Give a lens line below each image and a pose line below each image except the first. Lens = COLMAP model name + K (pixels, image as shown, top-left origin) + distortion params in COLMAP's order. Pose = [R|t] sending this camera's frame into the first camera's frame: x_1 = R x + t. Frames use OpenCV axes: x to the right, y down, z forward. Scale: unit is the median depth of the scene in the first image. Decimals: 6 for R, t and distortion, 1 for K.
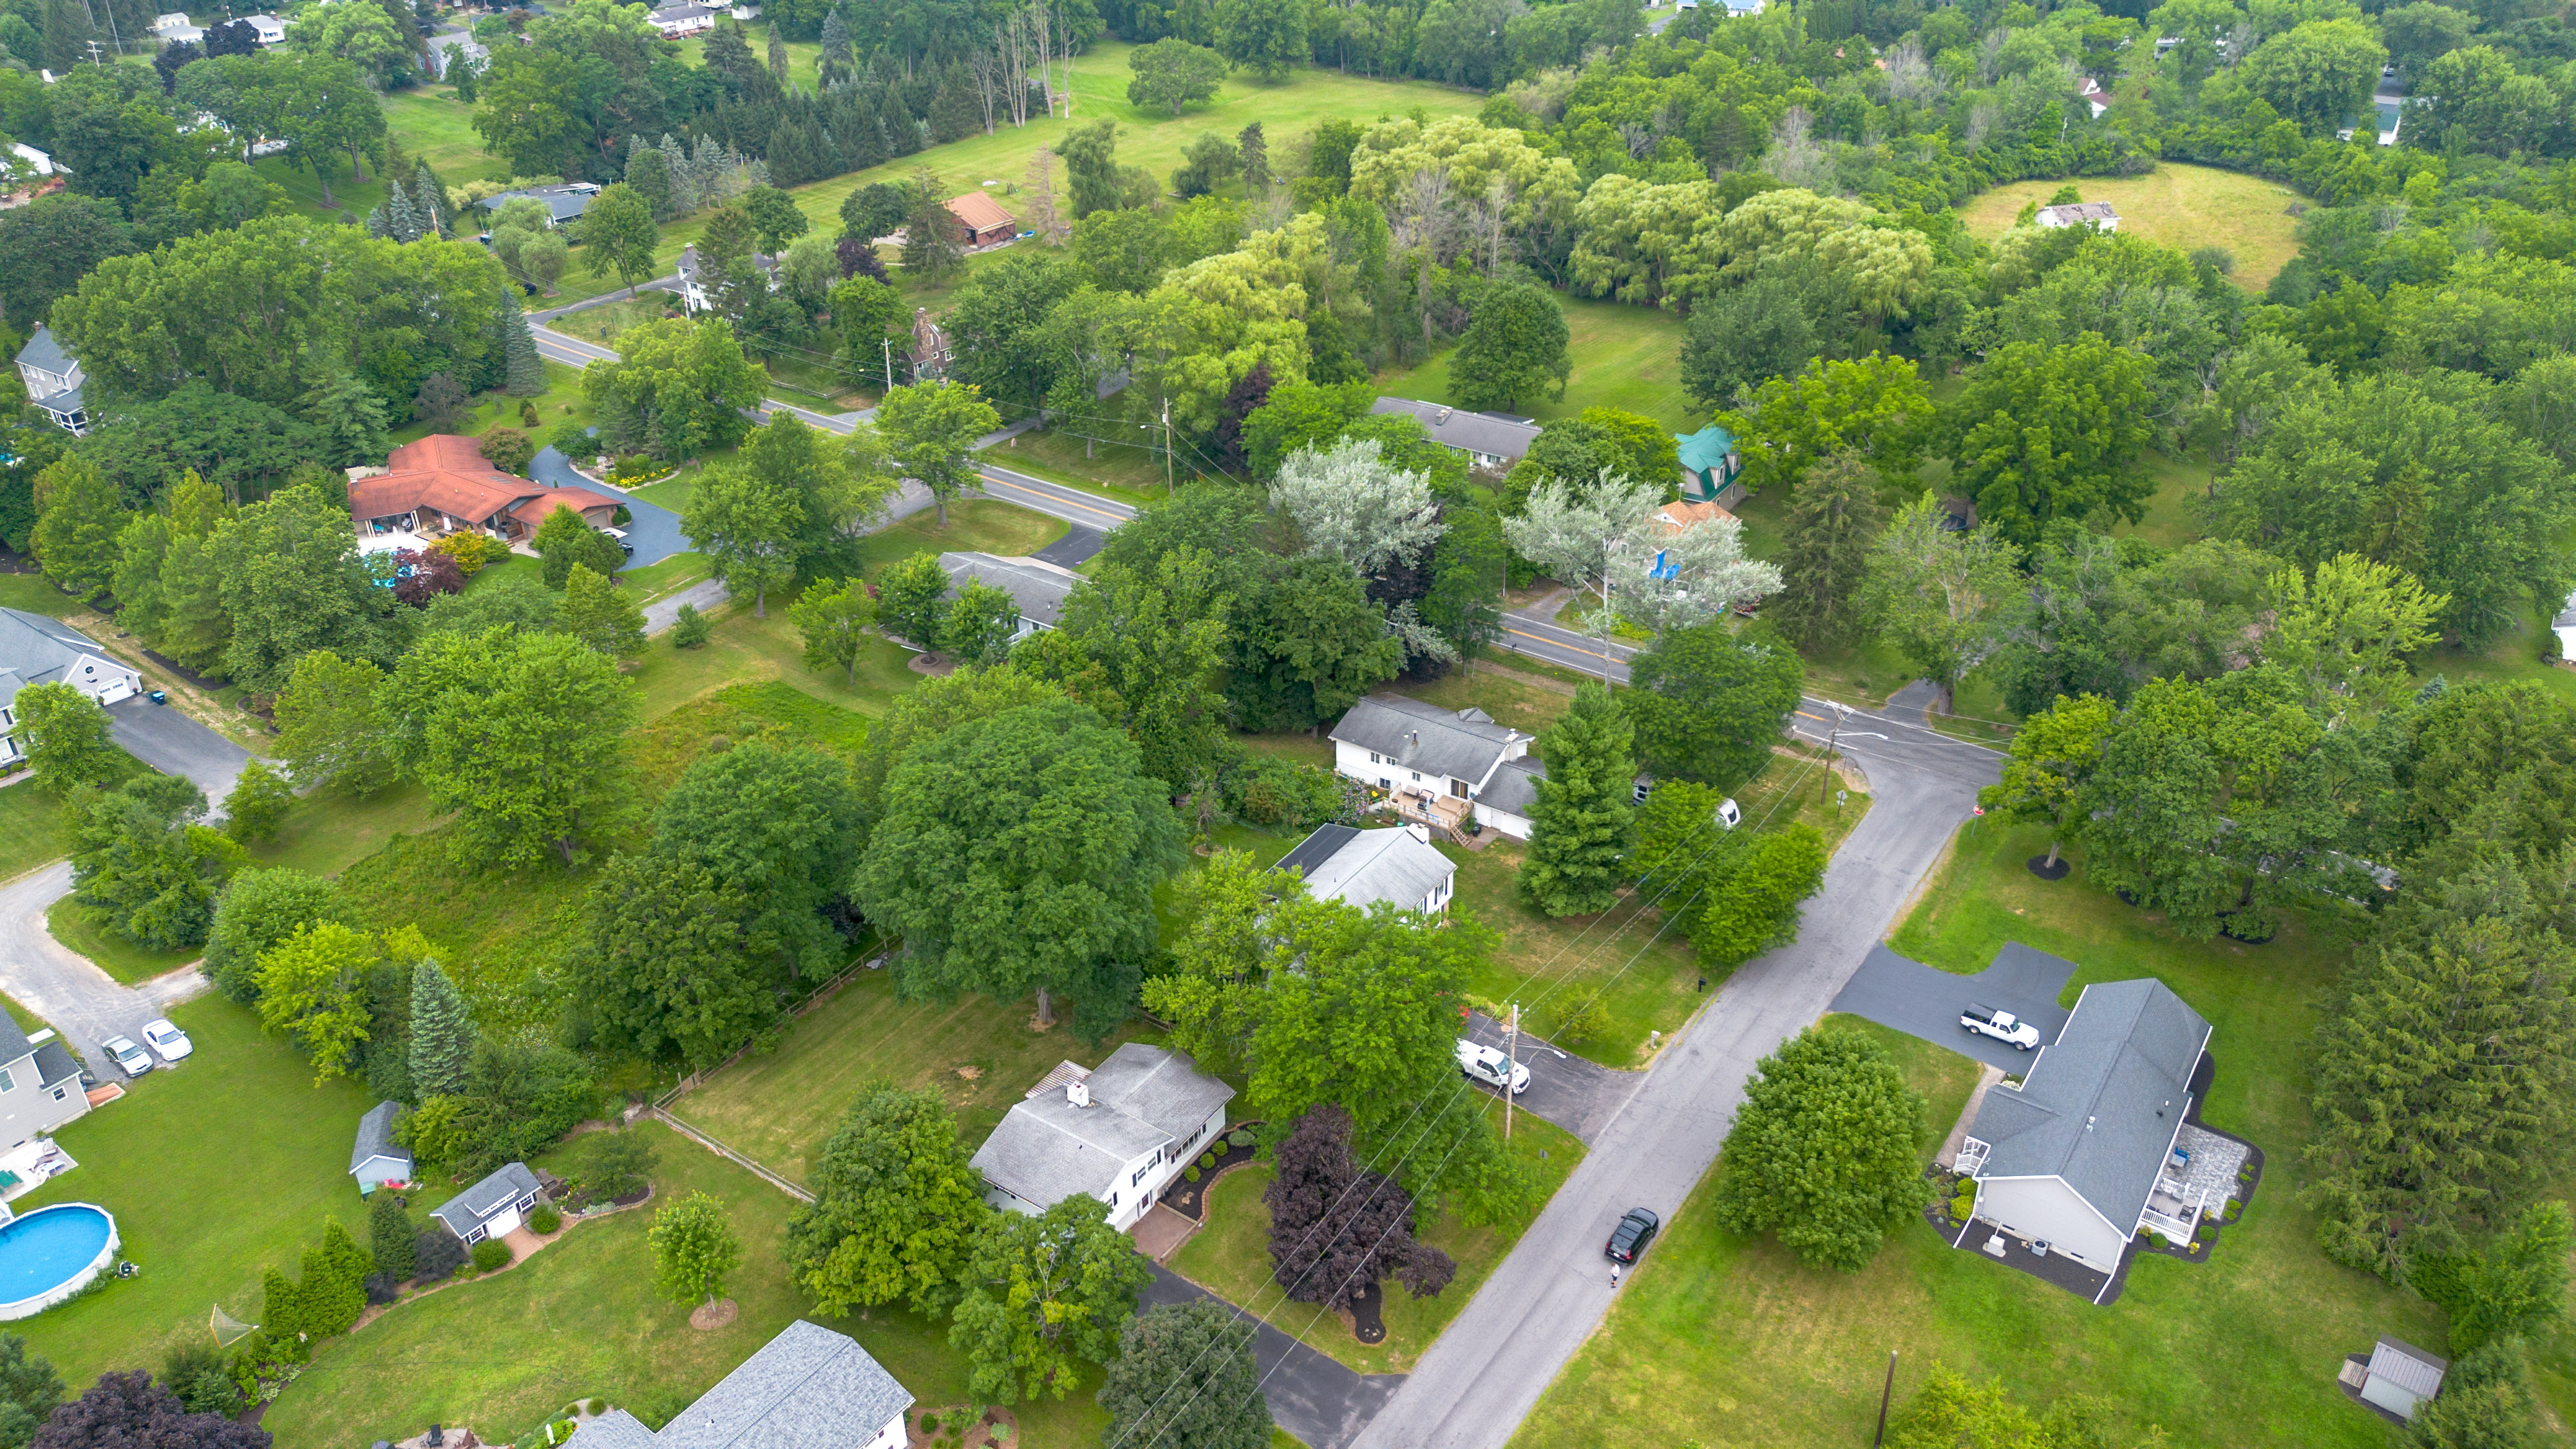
lens RADIAL K [[1831.3, 0, 1288.0], [0, 1831.3, 724.5], [0, 0, 1]] dist [0.058821, -0.052335]
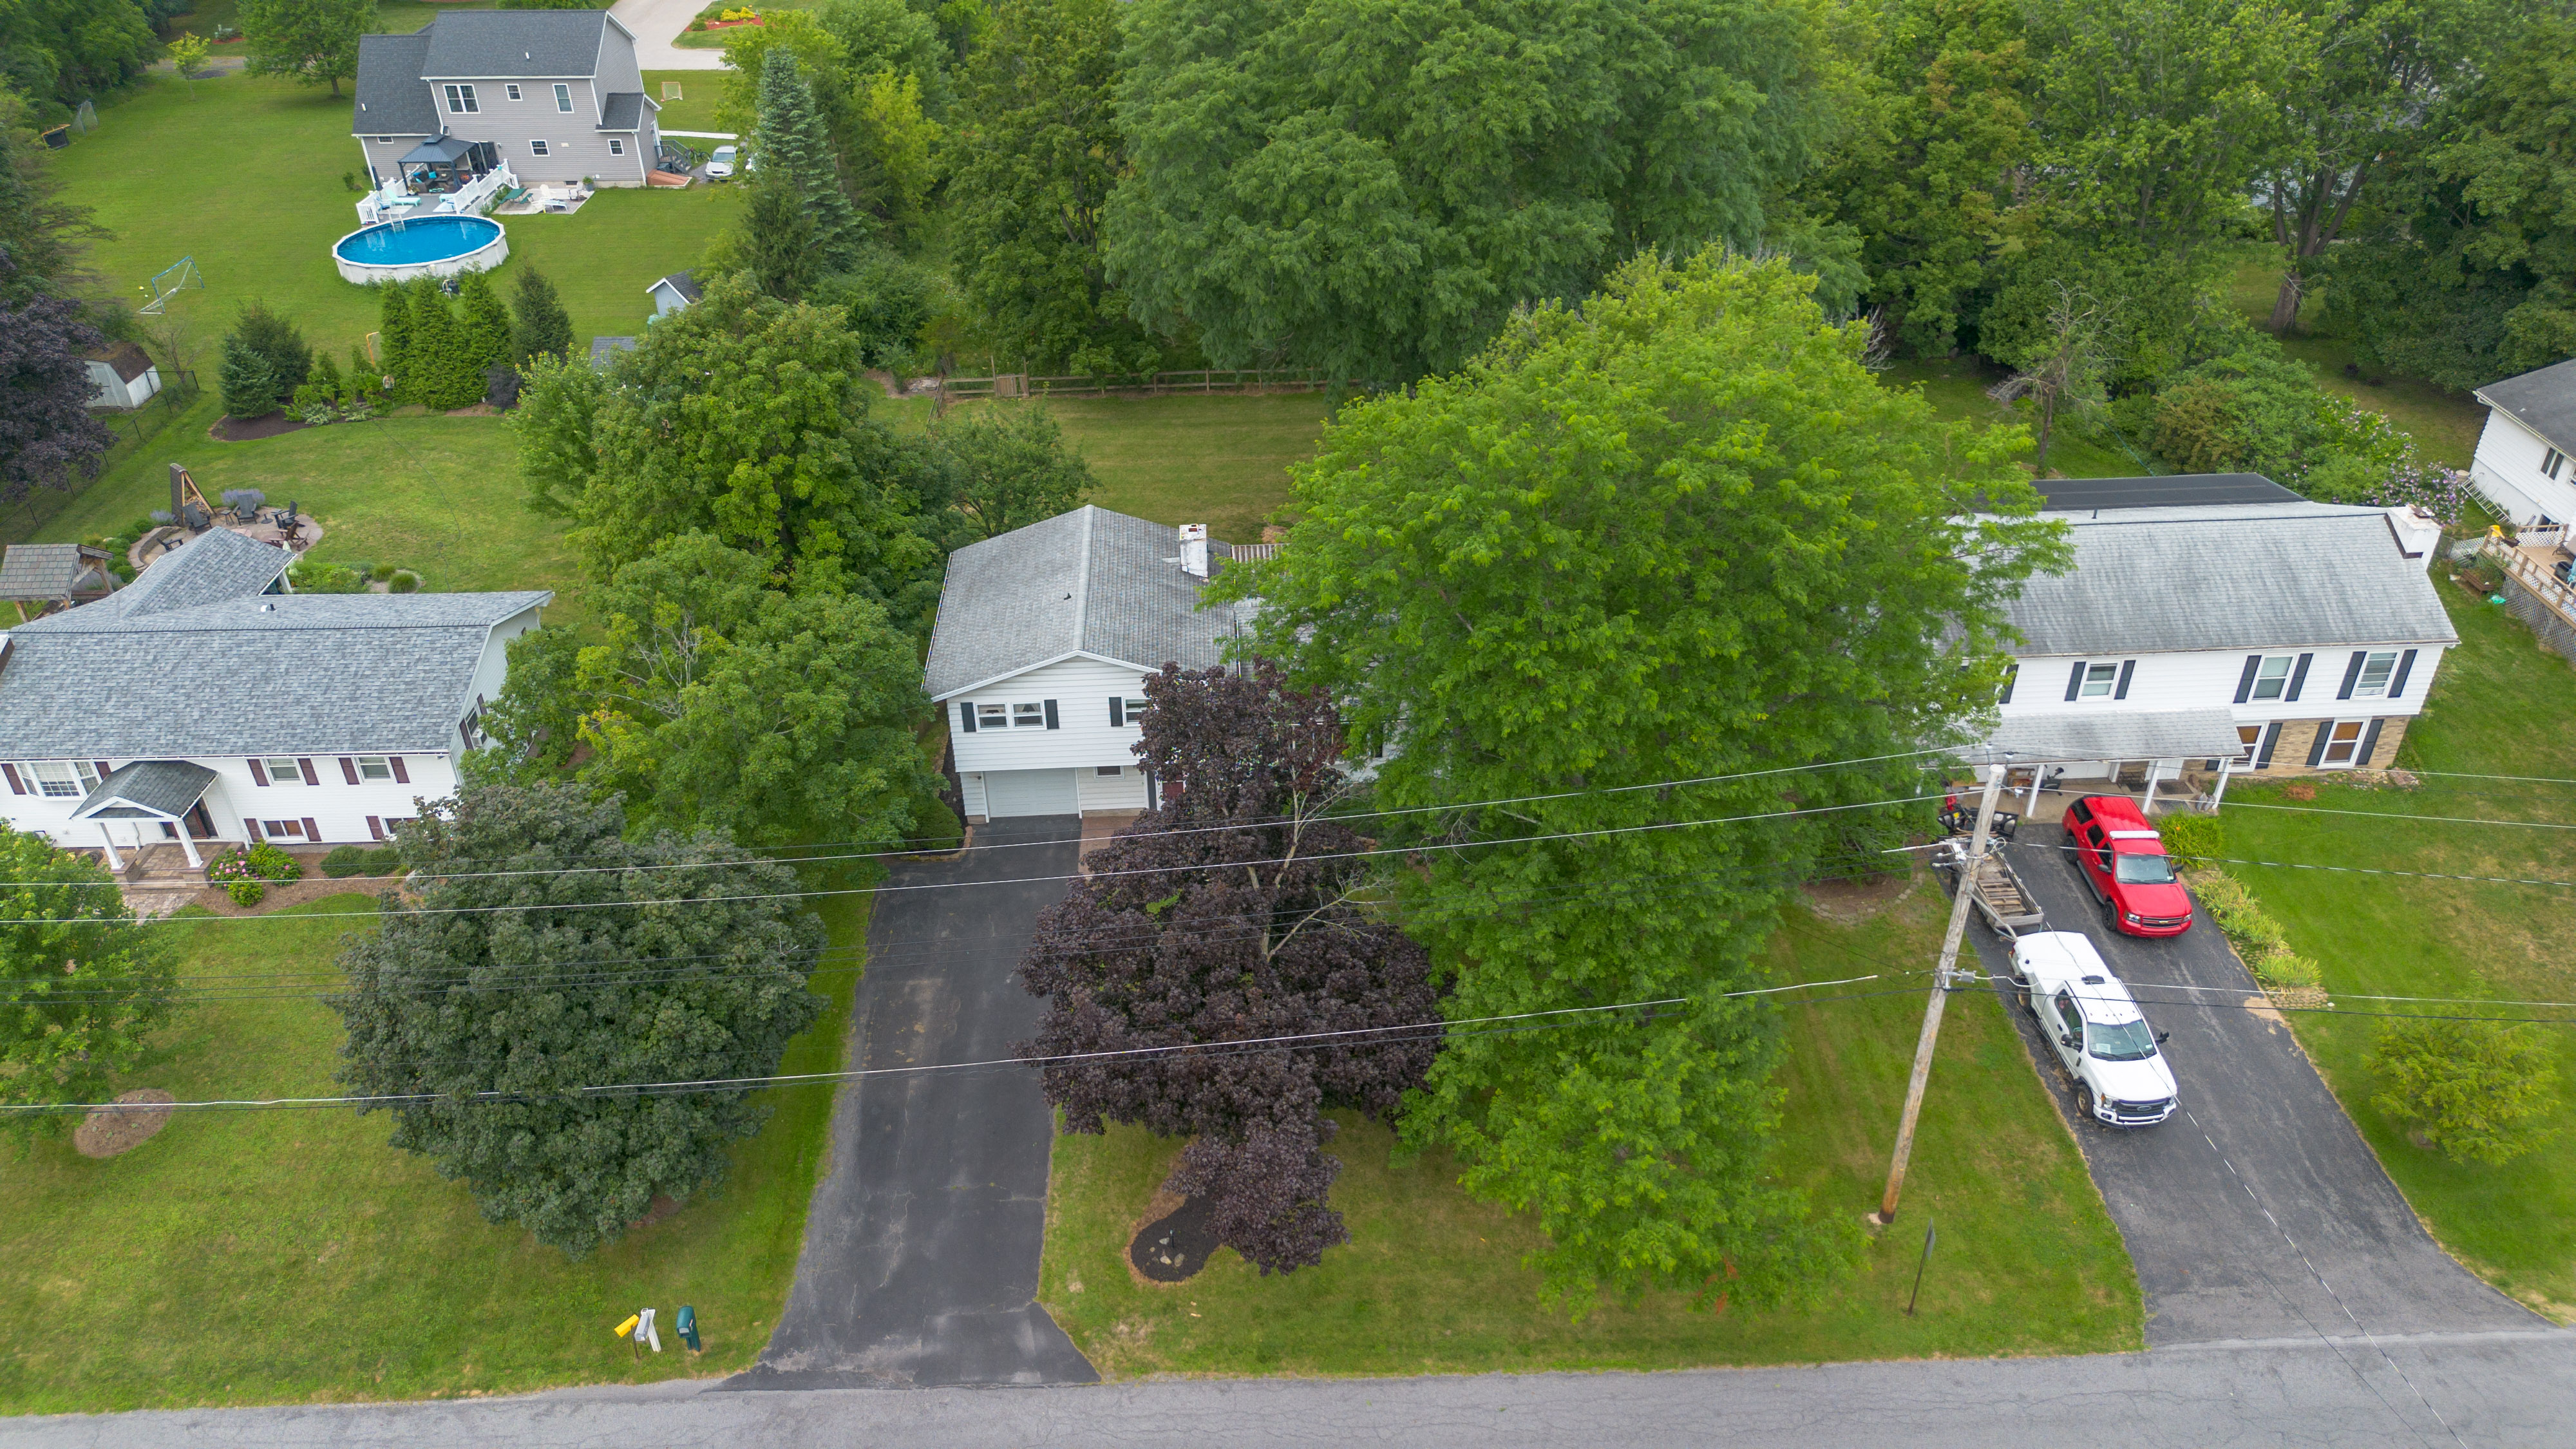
lens RADIAL K [[1831.3, 0, 1288.0], [0, 1831.3, 724.5], [0, 0, 1]] dist [0.058821, -0.052335]
pose [[0.608328, 0.444667, -0.657426, 0.239402], [-0.389687, 0.888943, 0.240675, 0.109398], [0.691434, 0.109780, 0.714050, 0.639472]]
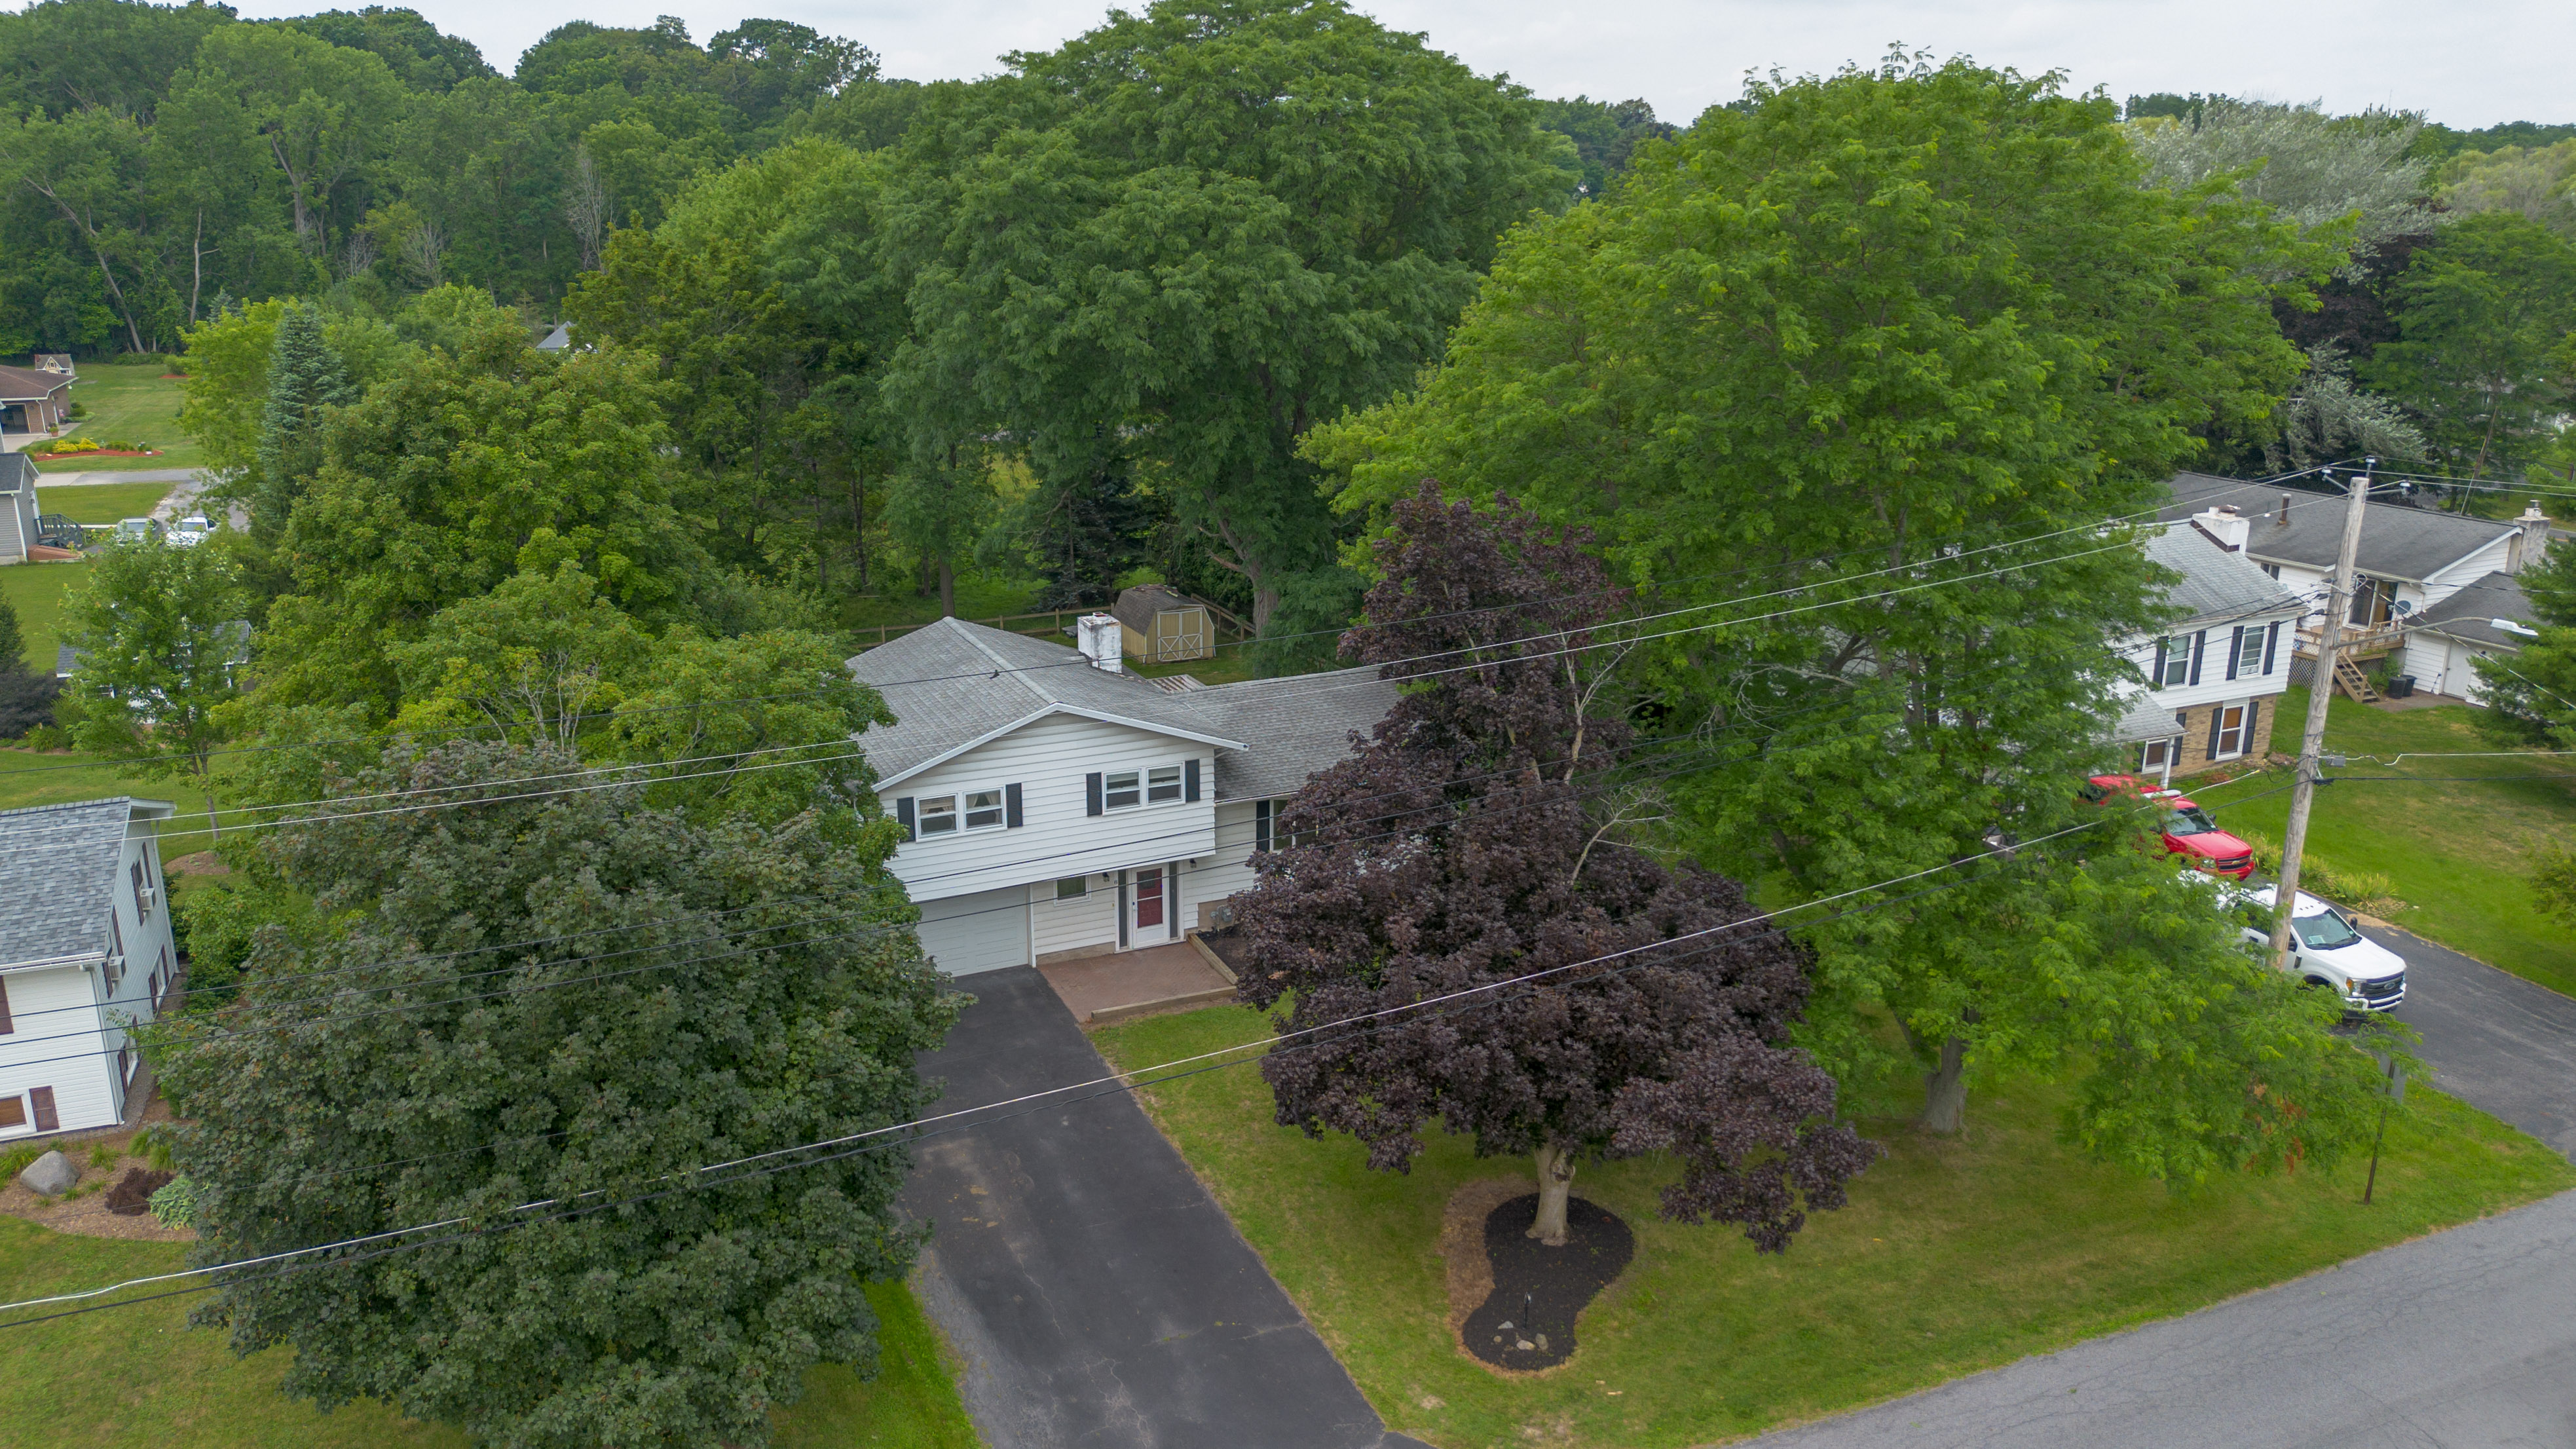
lens RADIAL K [[1870.4, 0, 1304.9], [0, 1870.4, 709.7], [0, 0, 1]] dist [0.047300, -0.032357]
pose [[0.862863, 0.156906, -0.480466, 0.121278], [-0.265278, 0.949730, -0.166257, 0.262134], [0.430226, 0.270914, 0.861110, 0.637803]]
